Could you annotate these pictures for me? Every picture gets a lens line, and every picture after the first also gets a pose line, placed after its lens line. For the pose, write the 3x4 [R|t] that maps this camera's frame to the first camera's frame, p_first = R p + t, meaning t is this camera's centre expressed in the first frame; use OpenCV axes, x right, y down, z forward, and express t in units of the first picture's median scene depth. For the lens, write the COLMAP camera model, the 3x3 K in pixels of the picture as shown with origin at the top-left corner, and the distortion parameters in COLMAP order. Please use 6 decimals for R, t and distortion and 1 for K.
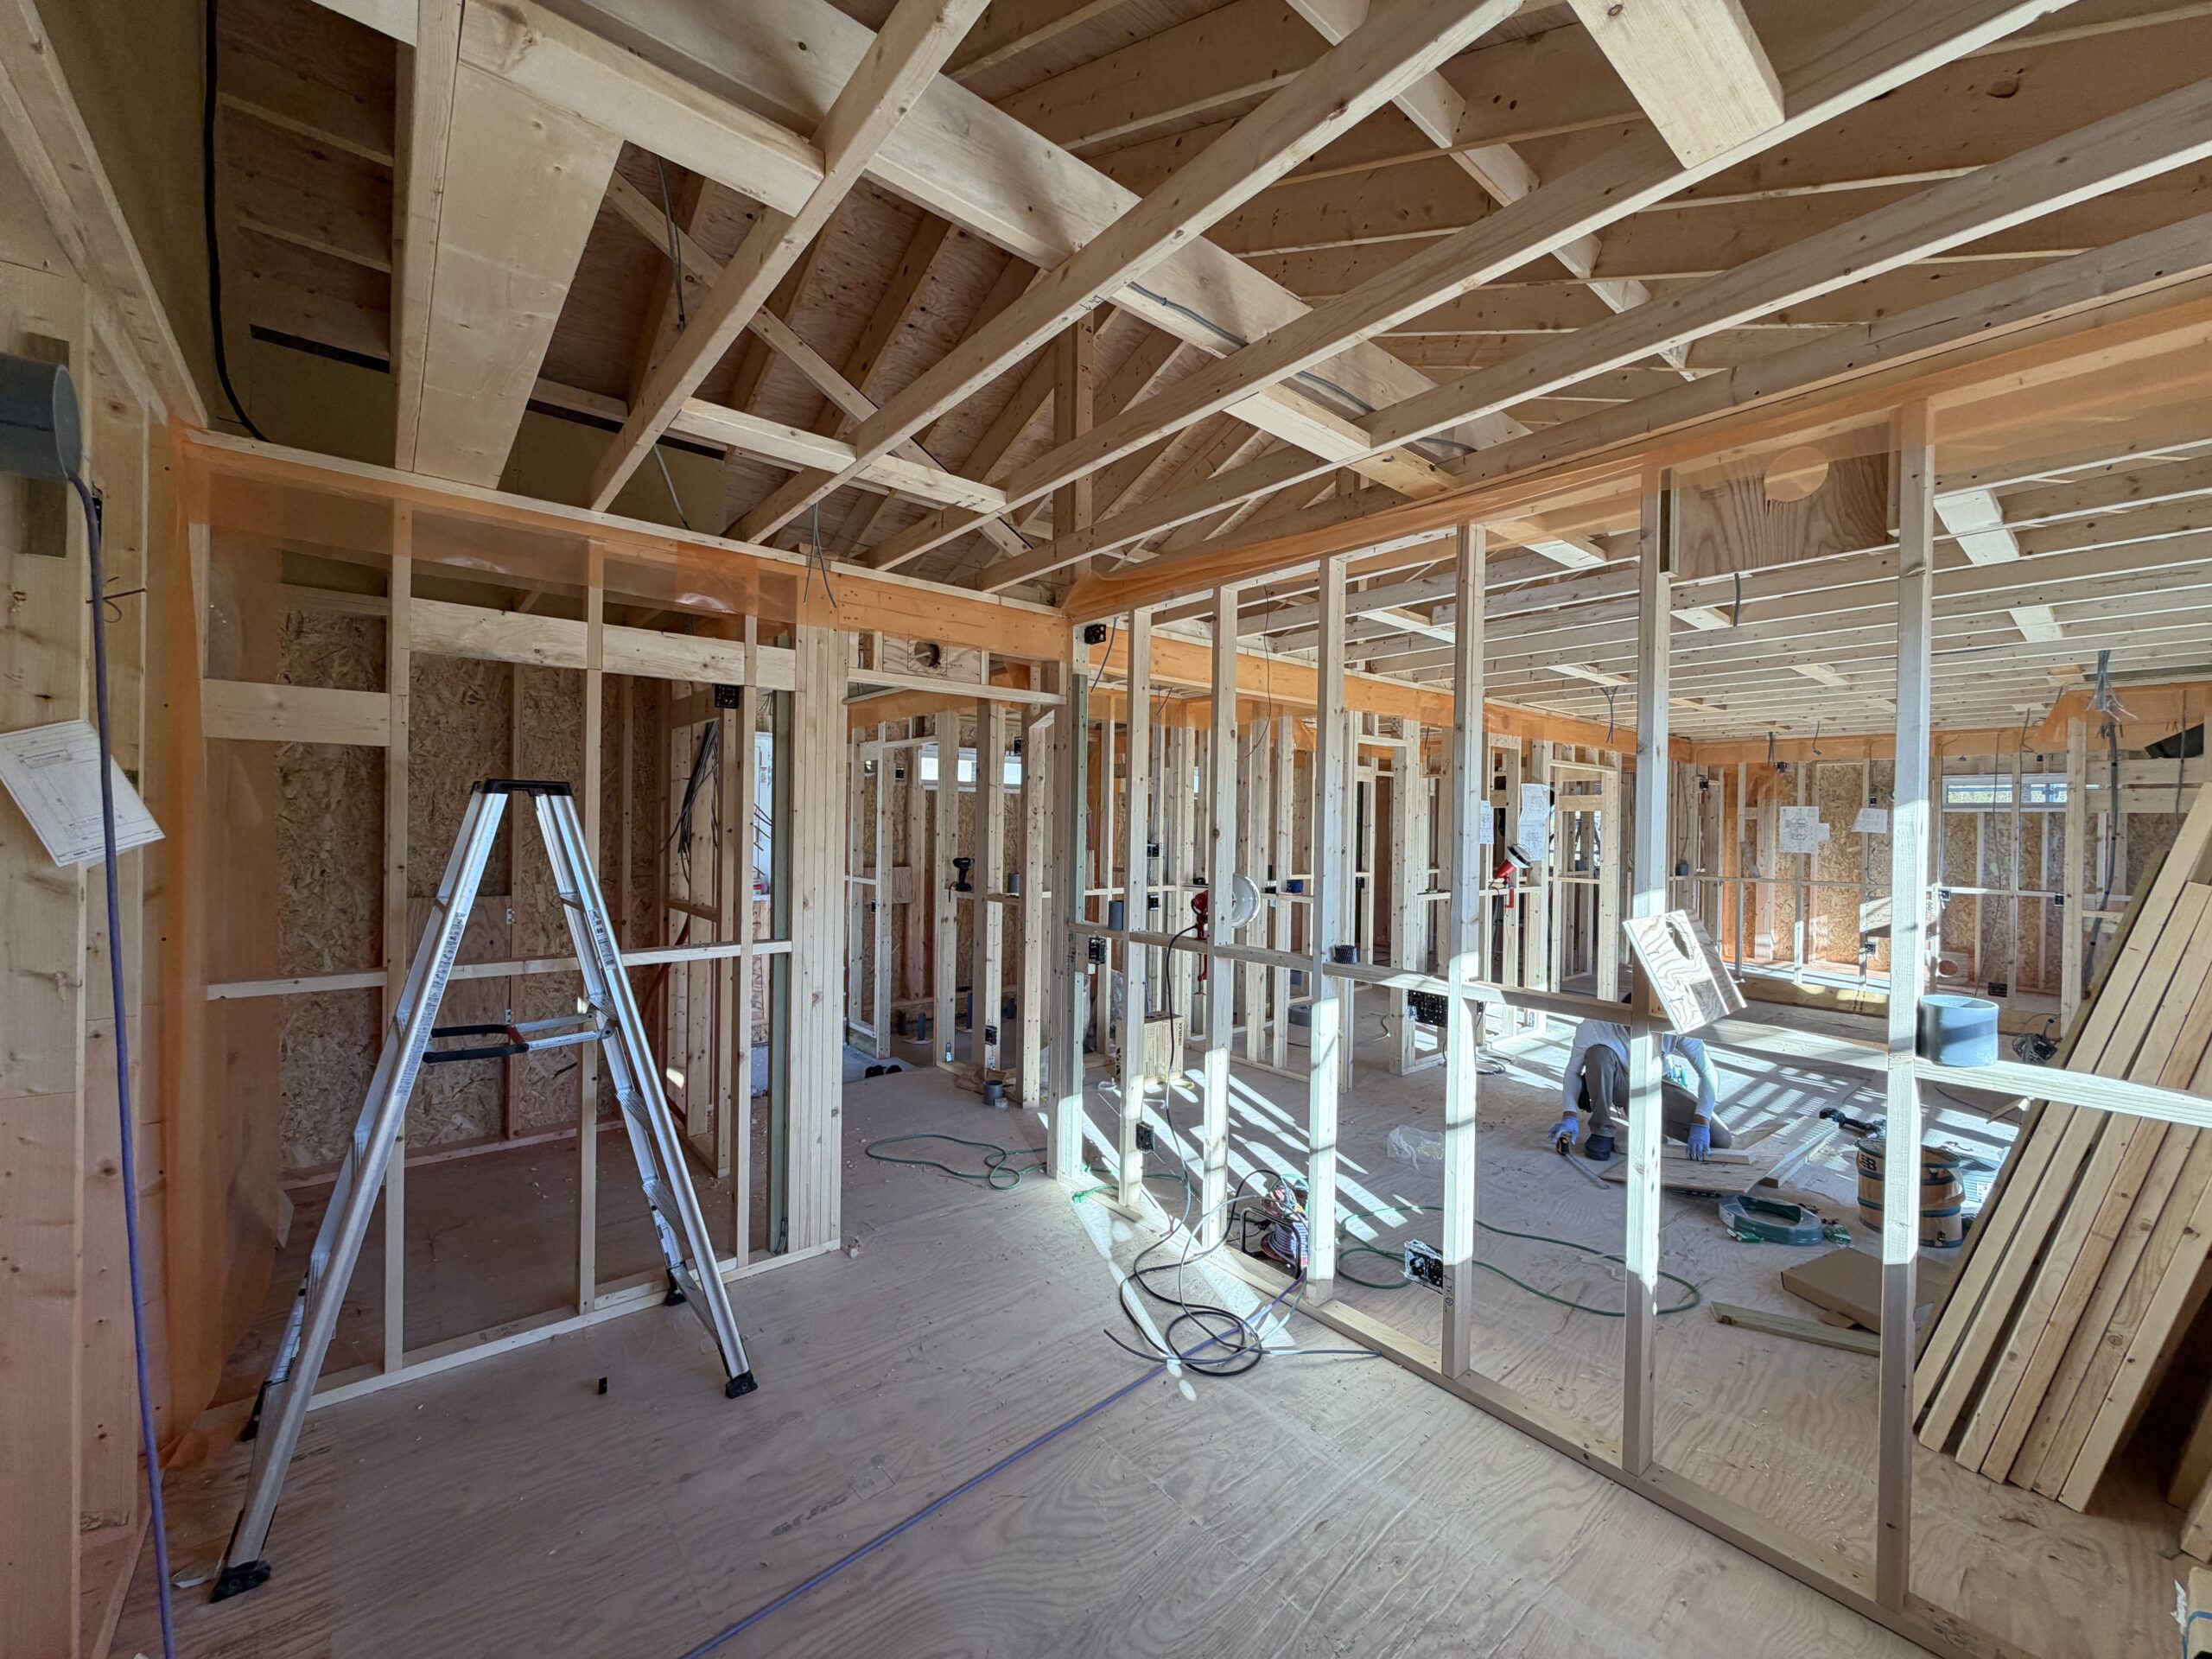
lens RADIAL K [[891.7, 0, 1095.0], [0, 891.7, 829.7], [0, 0, 1]] dist [-0.001502, -0.000519]
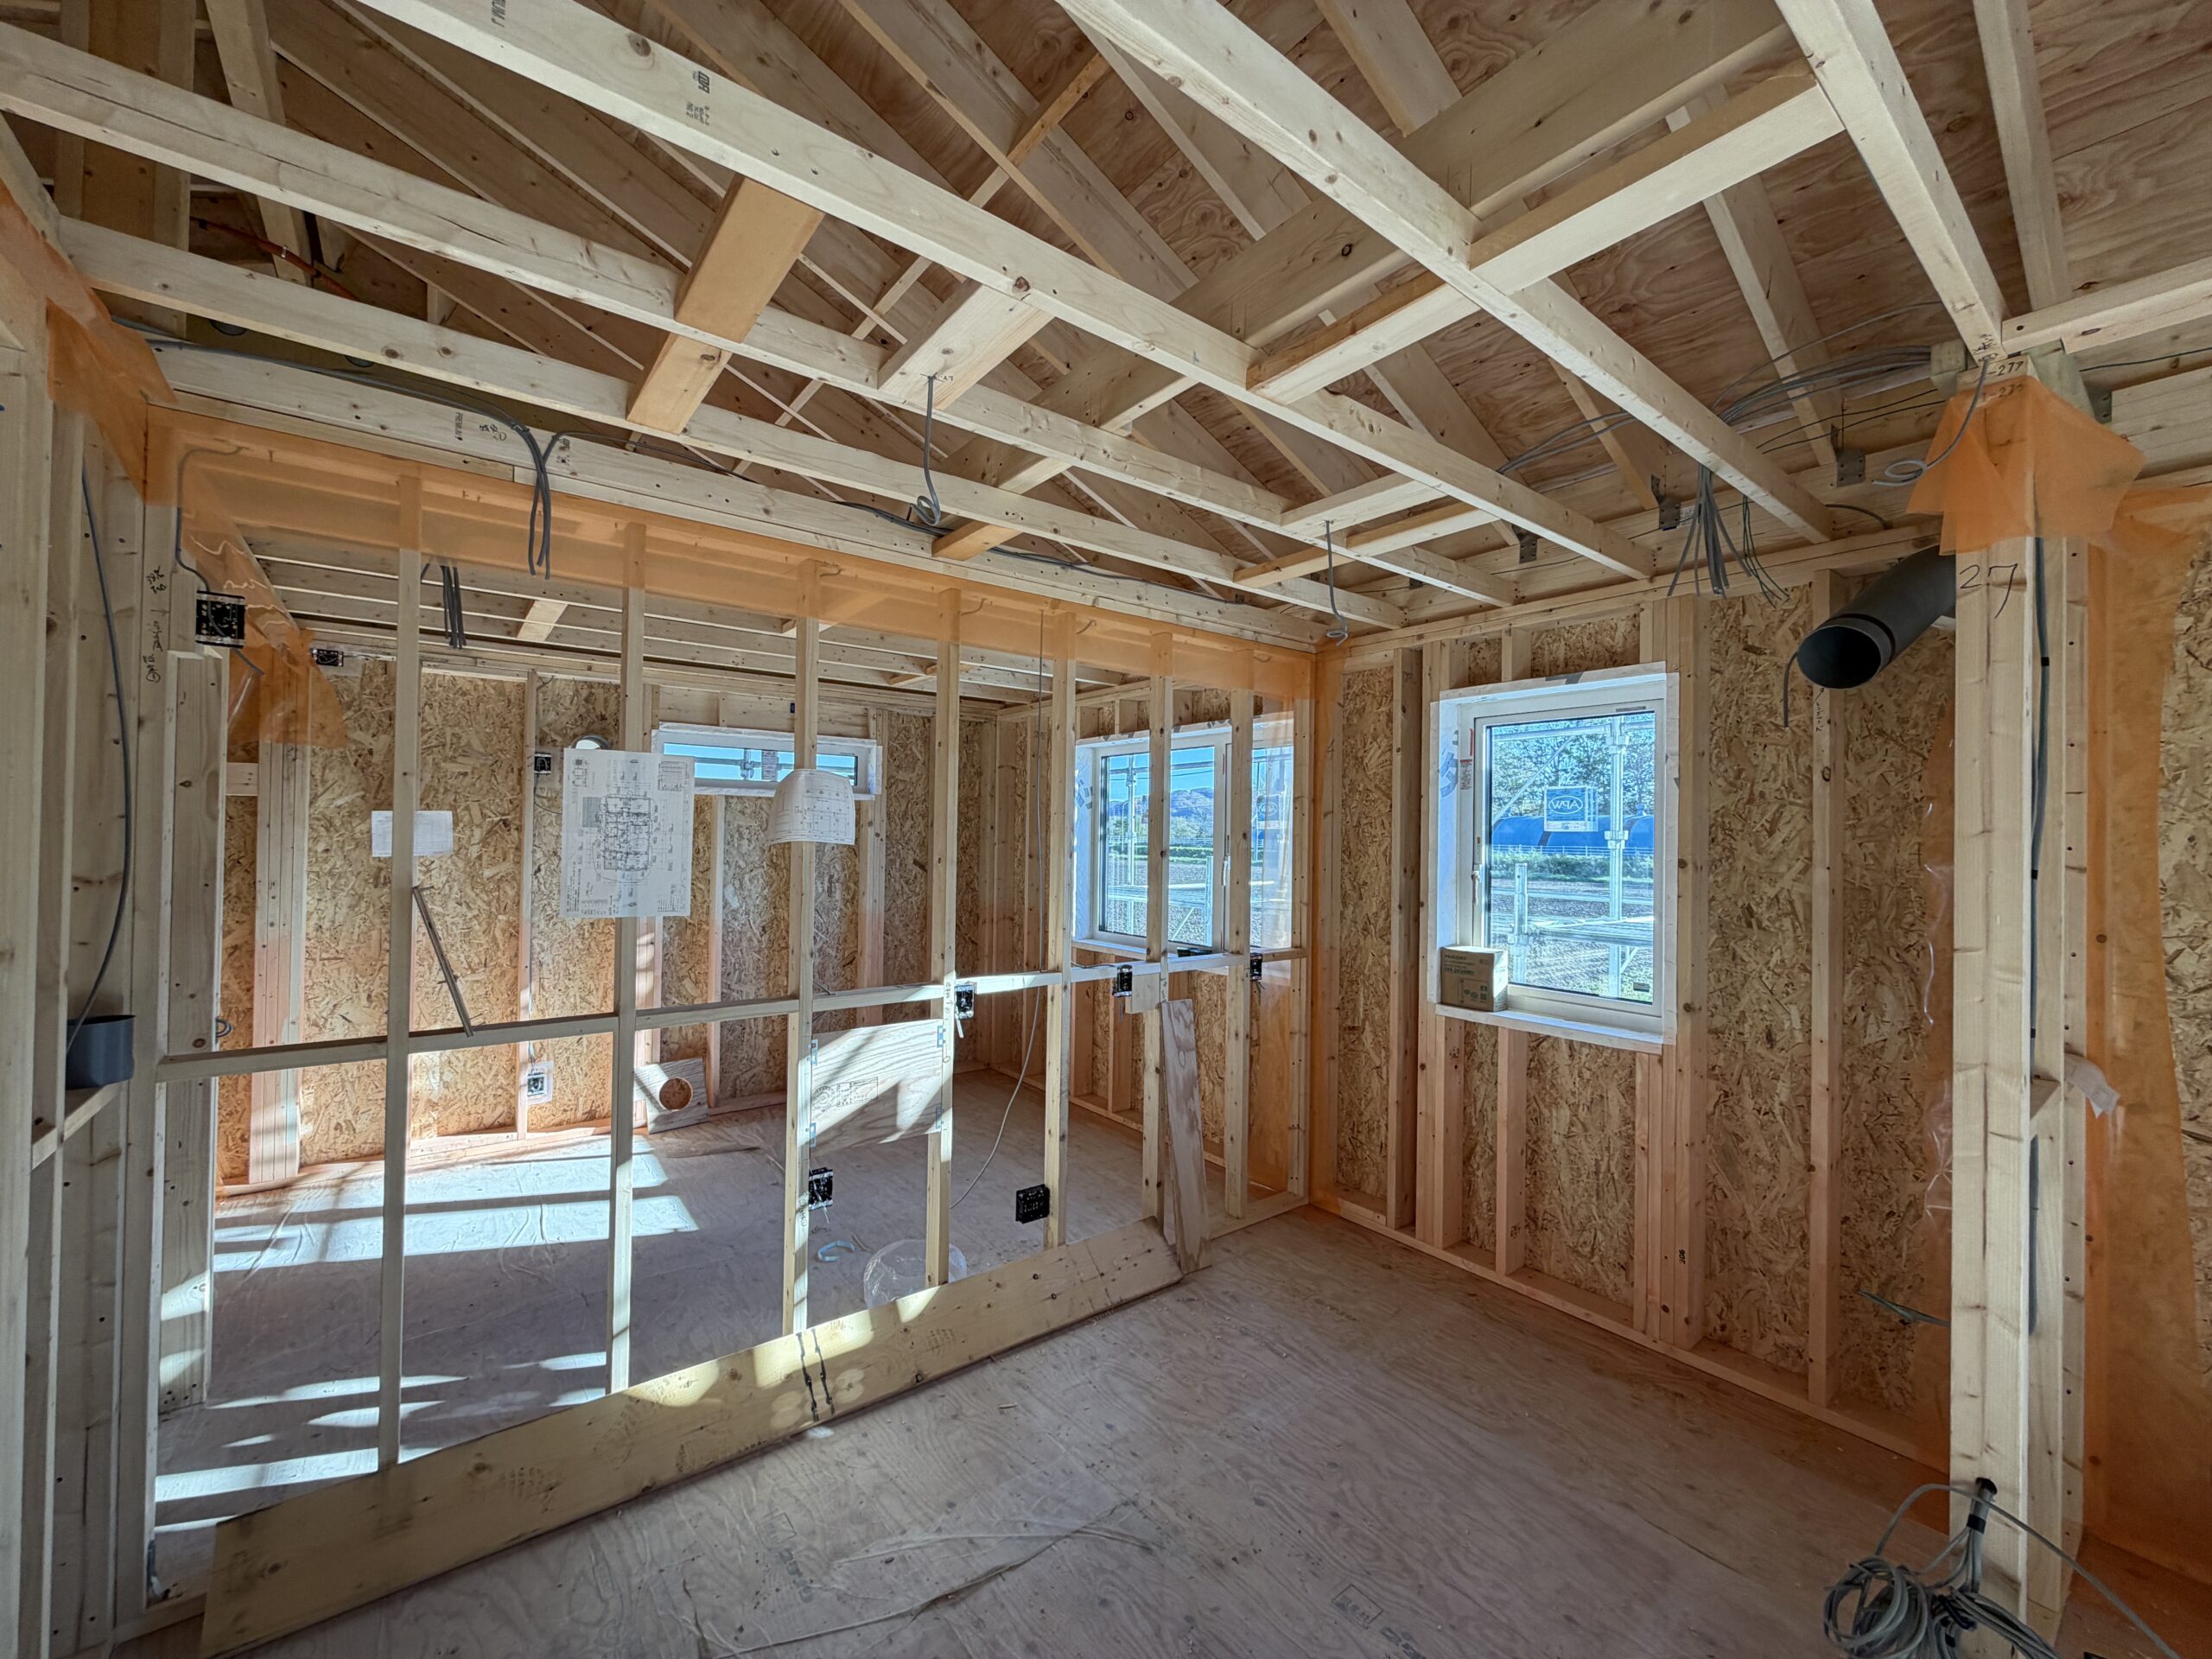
lens RADIAL K [[891.7, 0, 1102.9], [0, 891.7, 832.6], [0, 0, 1]] dist [-0.001502, -0.000519]
pose [[0.036346, -0.010643, 0.999283, 0.478518], [-0.006922, 0.999917, 0.010901, -0.004196], [-0.999315, -0.007313, 0.036269, 0.780811]]
